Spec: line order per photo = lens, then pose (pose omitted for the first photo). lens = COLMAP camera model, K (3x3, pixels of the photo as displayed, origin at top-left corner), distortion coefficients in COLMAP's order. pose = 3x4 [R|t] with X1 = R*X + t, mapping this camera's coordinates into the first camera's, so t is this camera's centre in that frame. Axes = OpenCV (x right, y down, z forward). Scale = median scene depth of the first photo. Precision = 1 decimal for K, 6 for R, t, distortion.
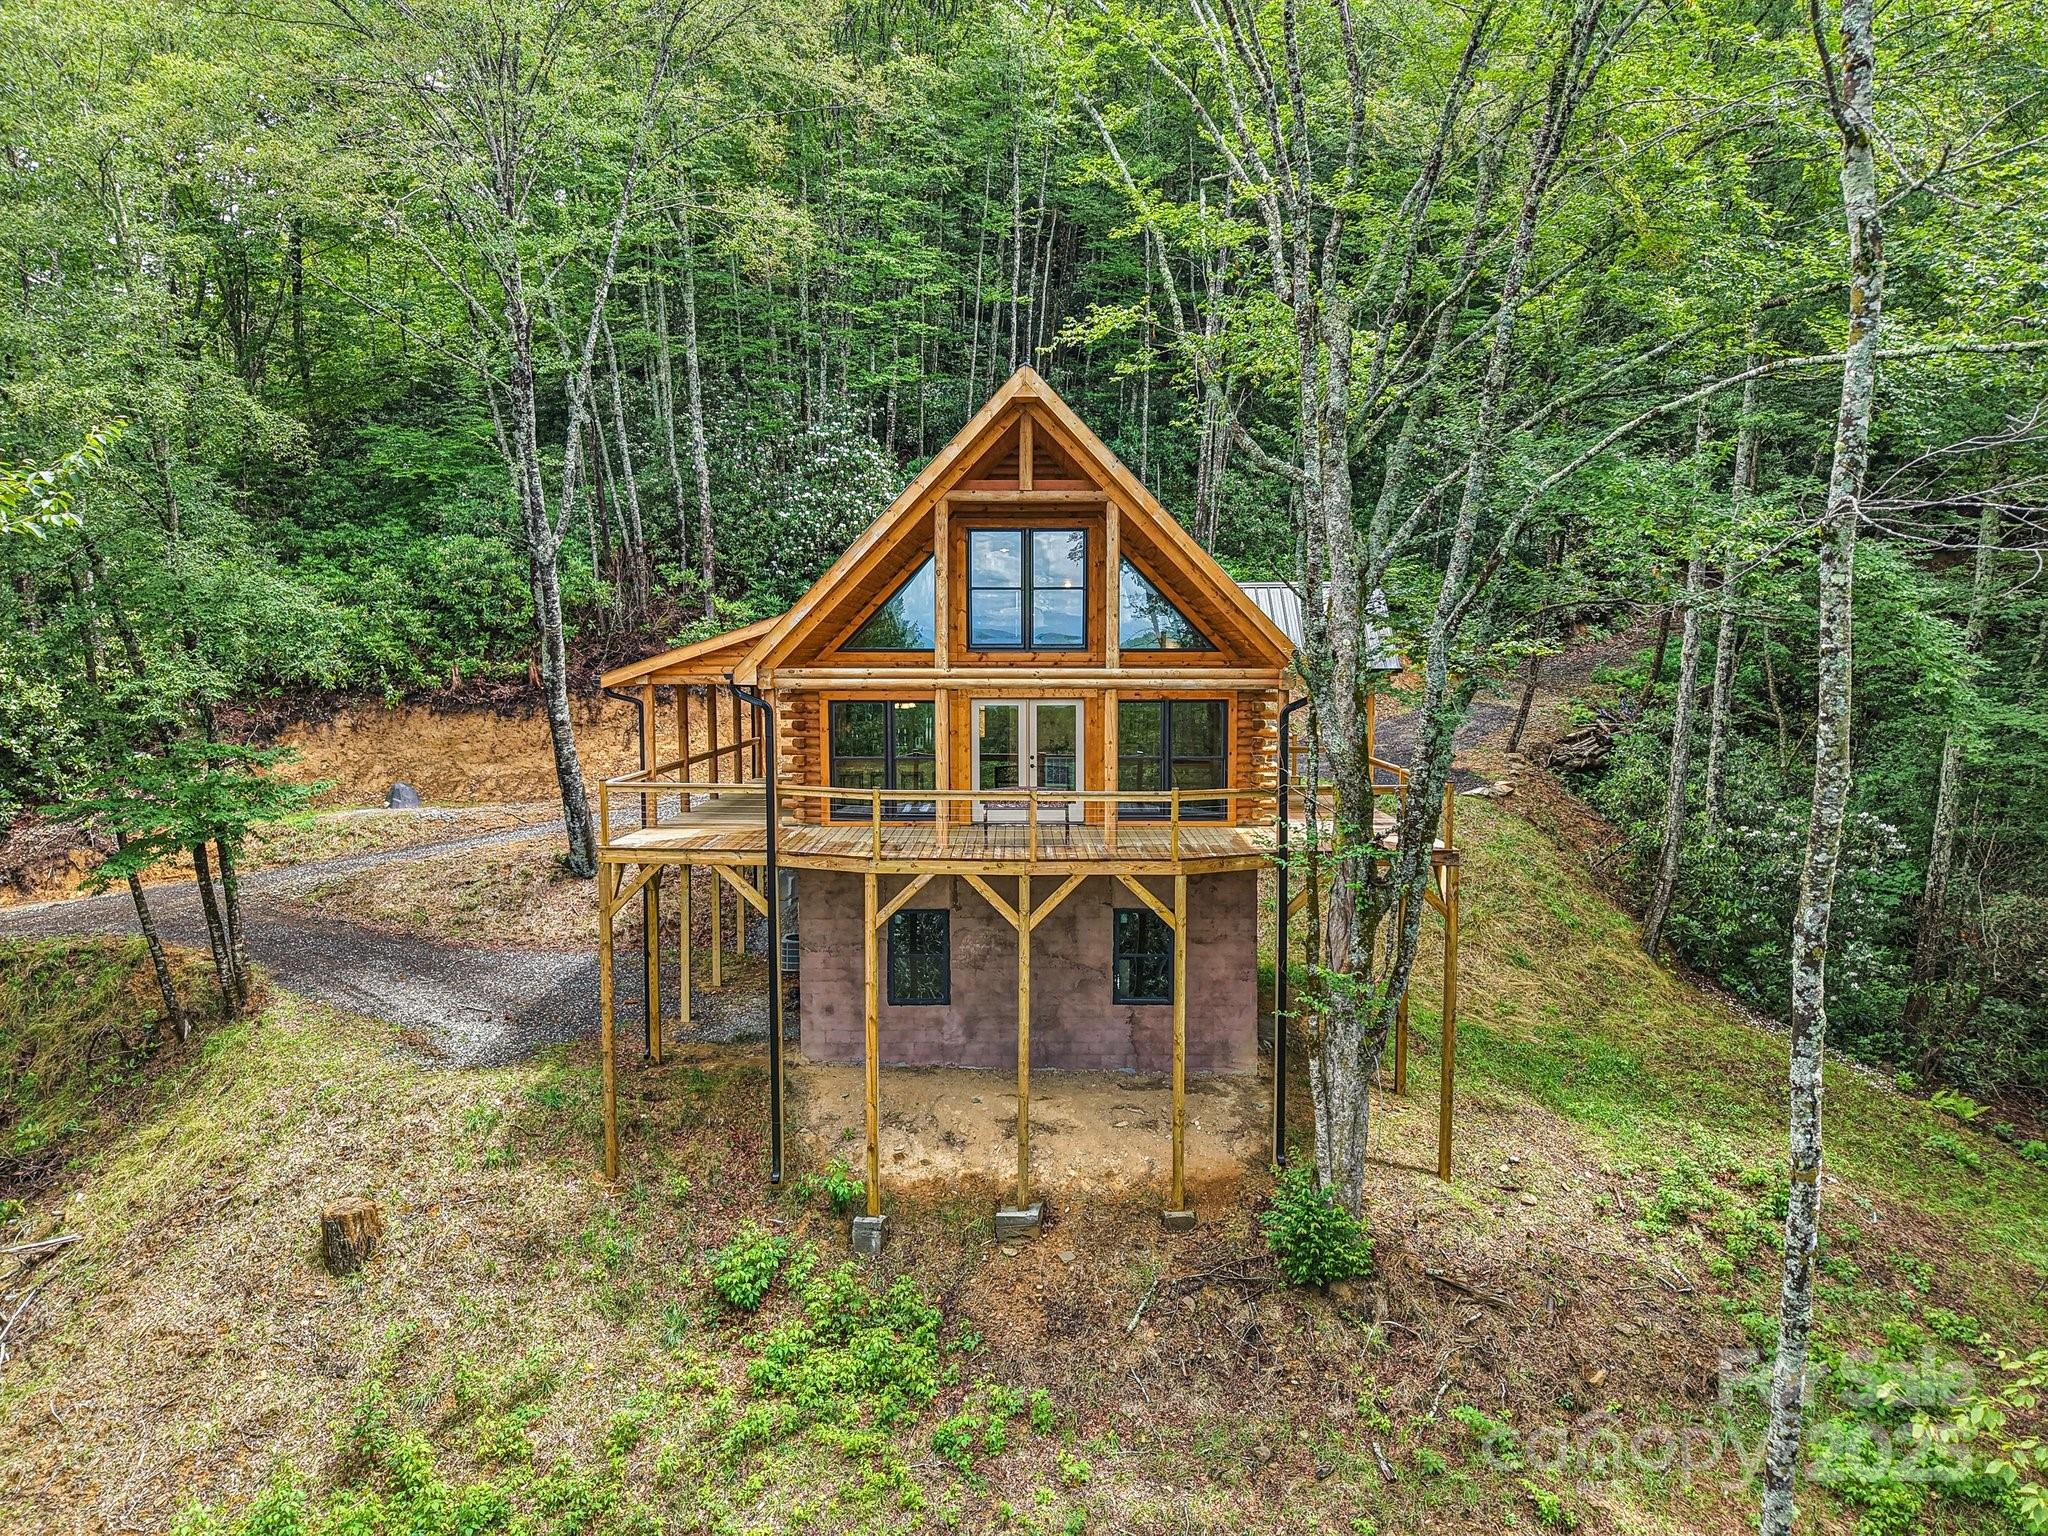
lens RADIAL K [[1412.6, 0, 1029.0], [0, 1412.6, 768.8], [0, 0, 1]] dist [0.008068, -0.003281]
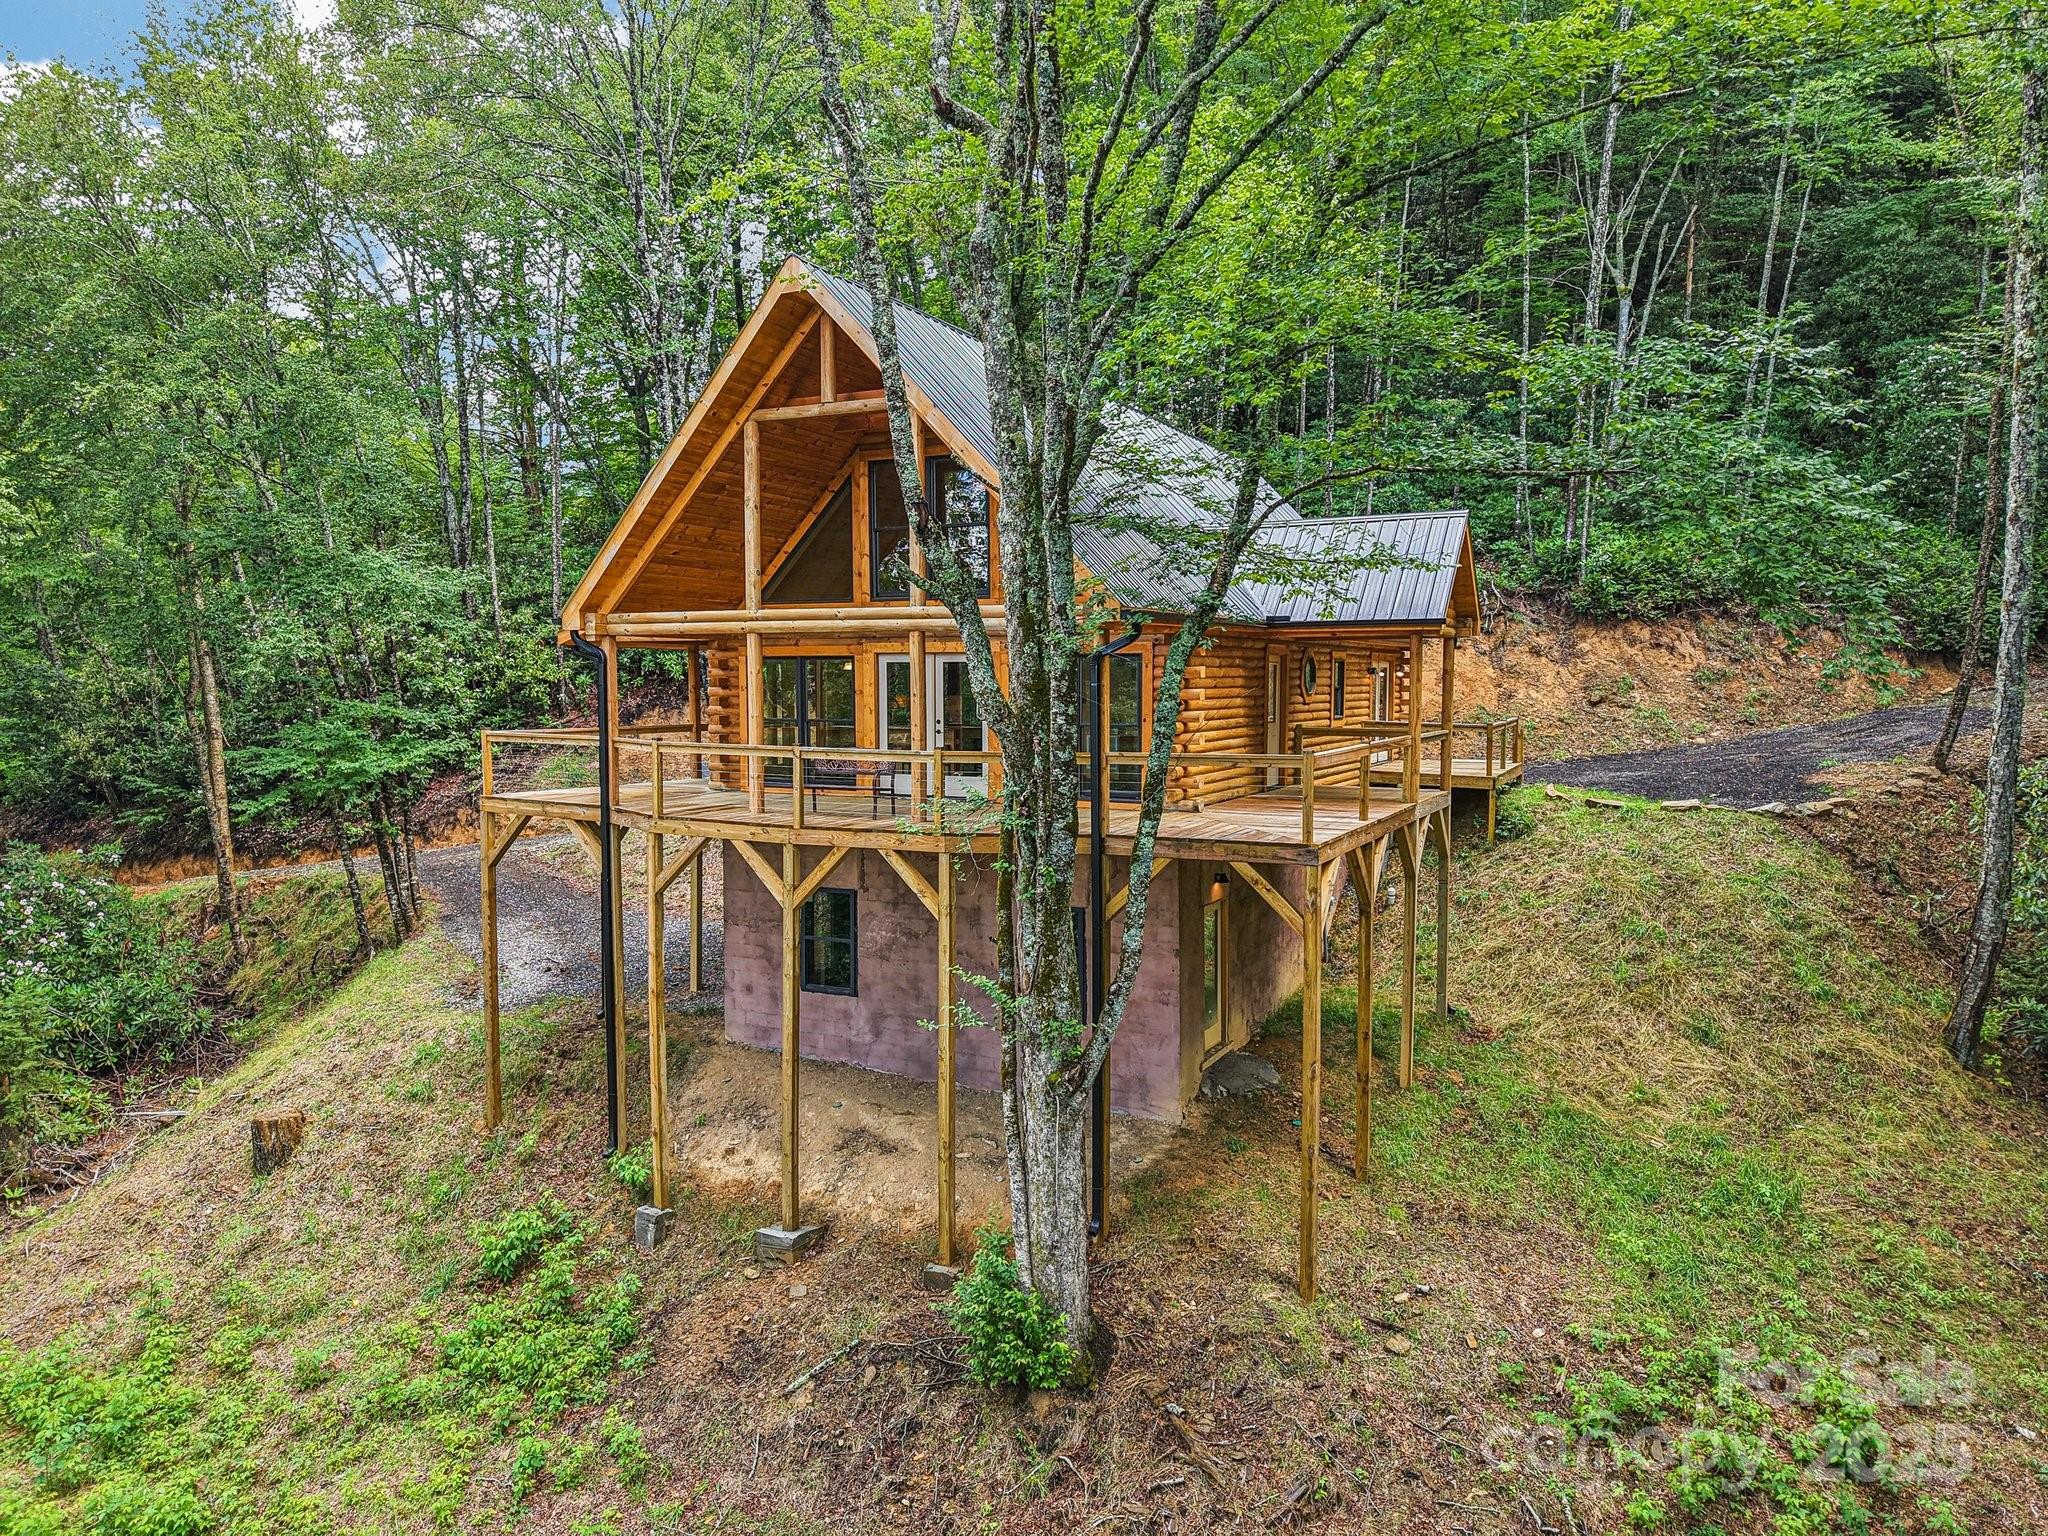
lens RADIAL K [[1412.6, 0, 1021.6], [0, 1412.6, 774.1], [0, 0, 1]] dist [0.008068, -0.003281]
pose [[0.888450, 0.031949, -0.457860, 0.498681], [-0.040315, 0.999151, -0.008509, 0.033255], [0.457199, 0.026019, 0.888984, 0.279126]]
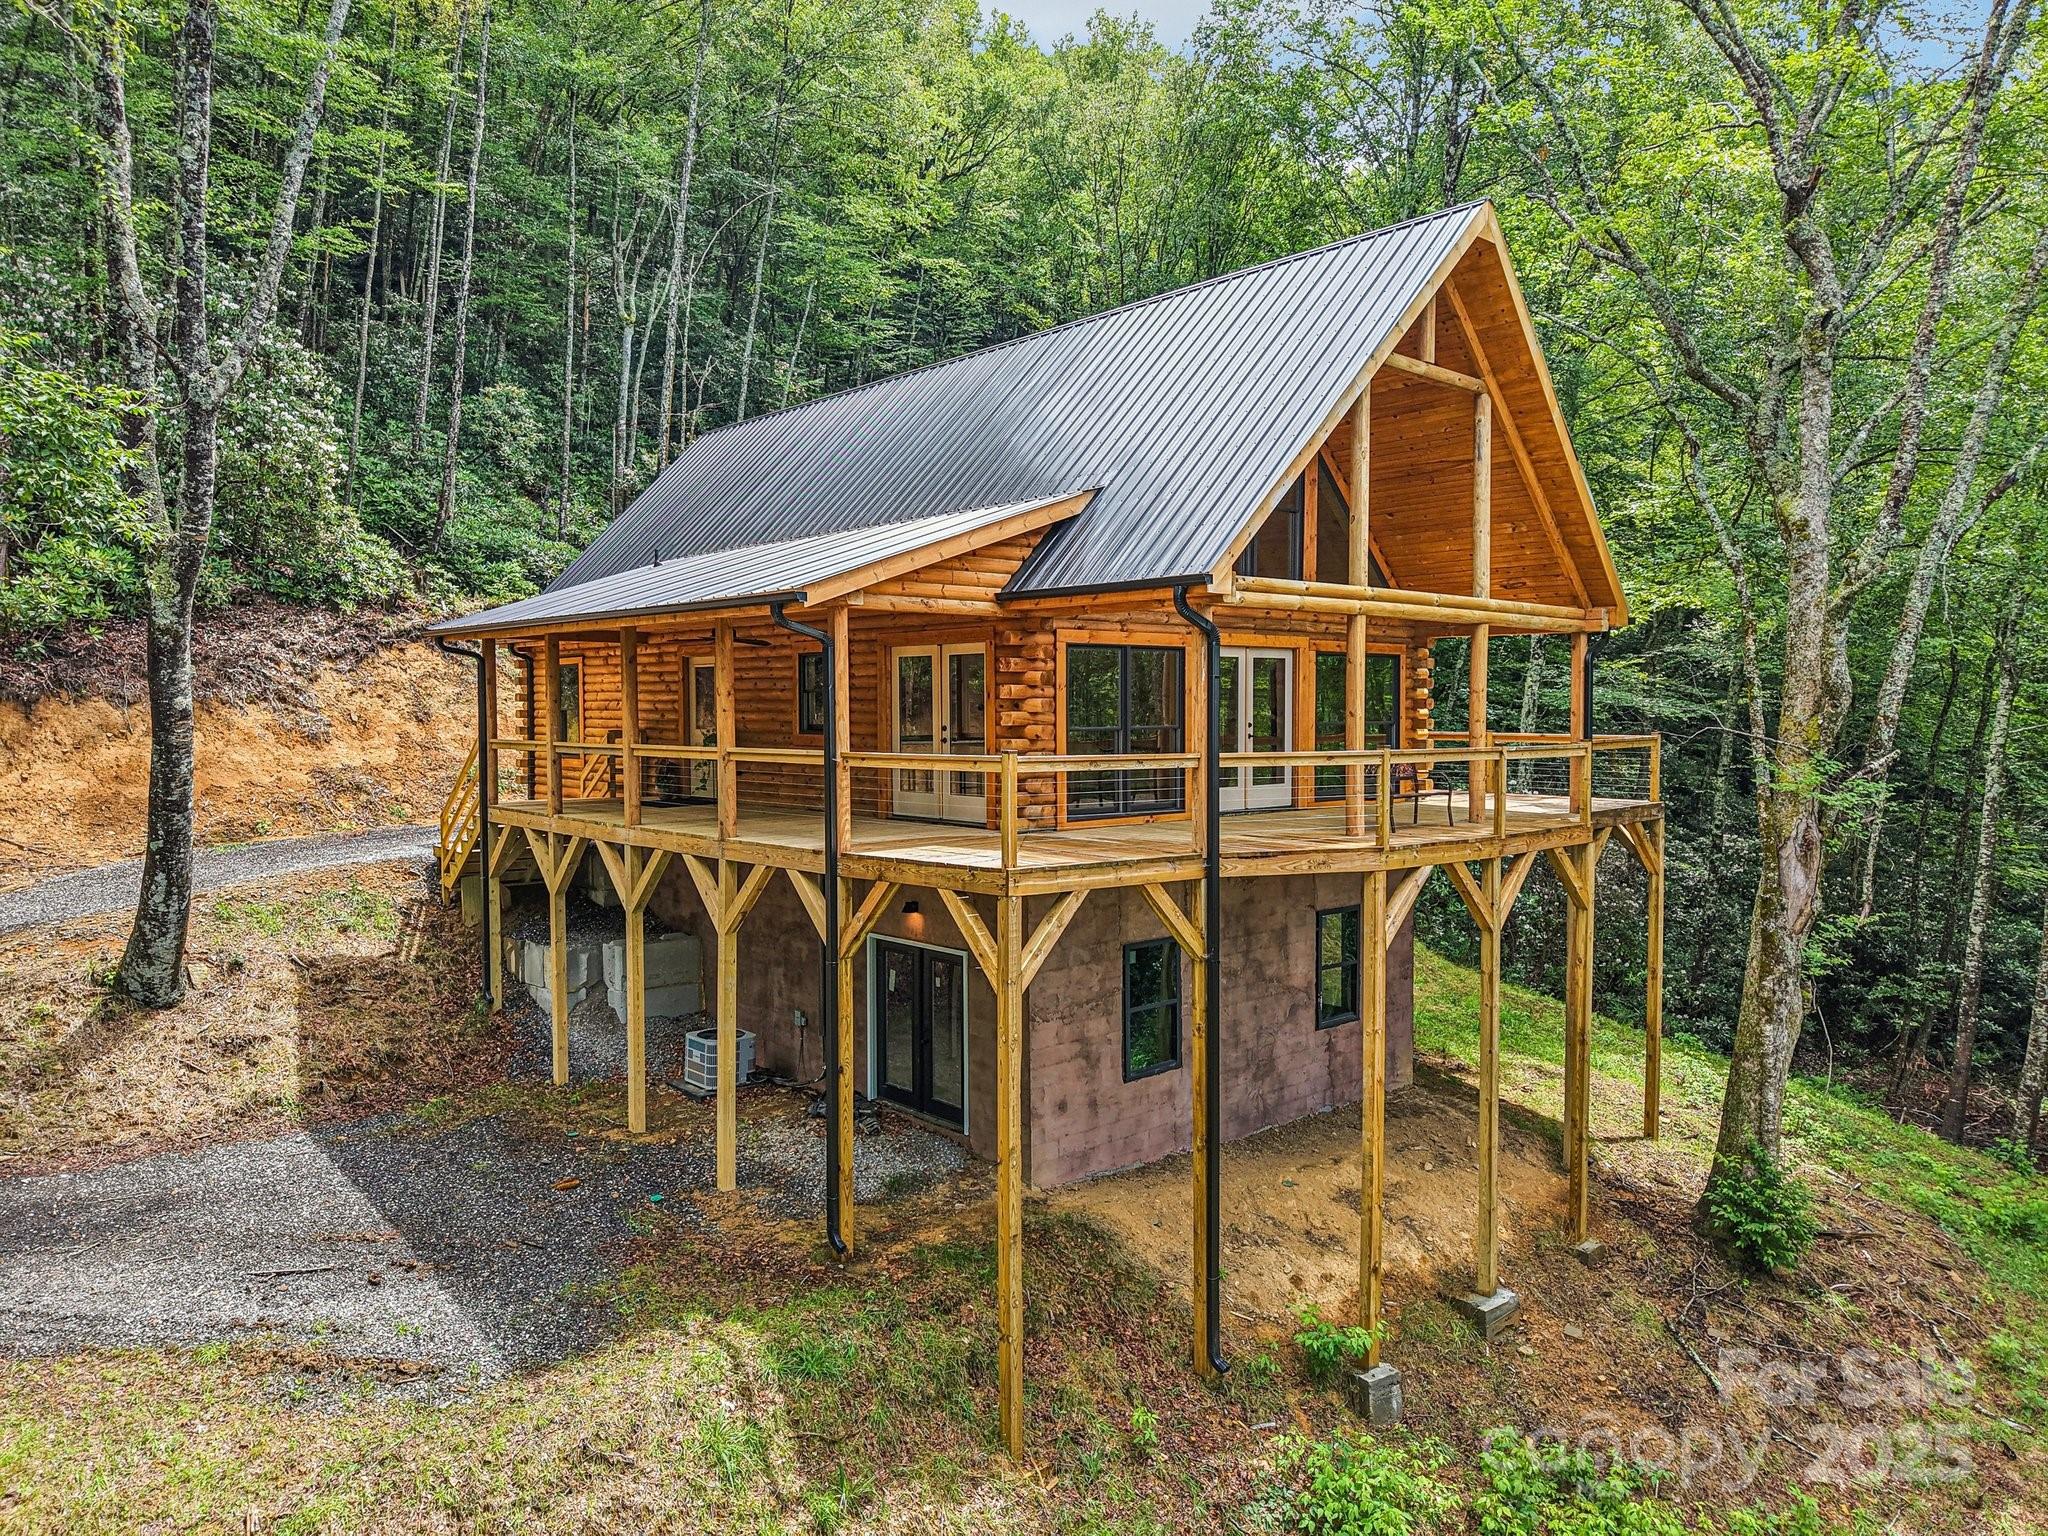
lens RADIAL K [[1412.6, 0, 1036.2], [0, 1412.6, 753.3], [0, 0, 1]] dist [0.008068, -0.003281]
pose [[0.724846, -0.029962, 0.688259, -0.681647], [0.062857, 0.997763, -0.022763, 0.021231], [-0.686037, 0.059761, 0.725108, 0.580143]]
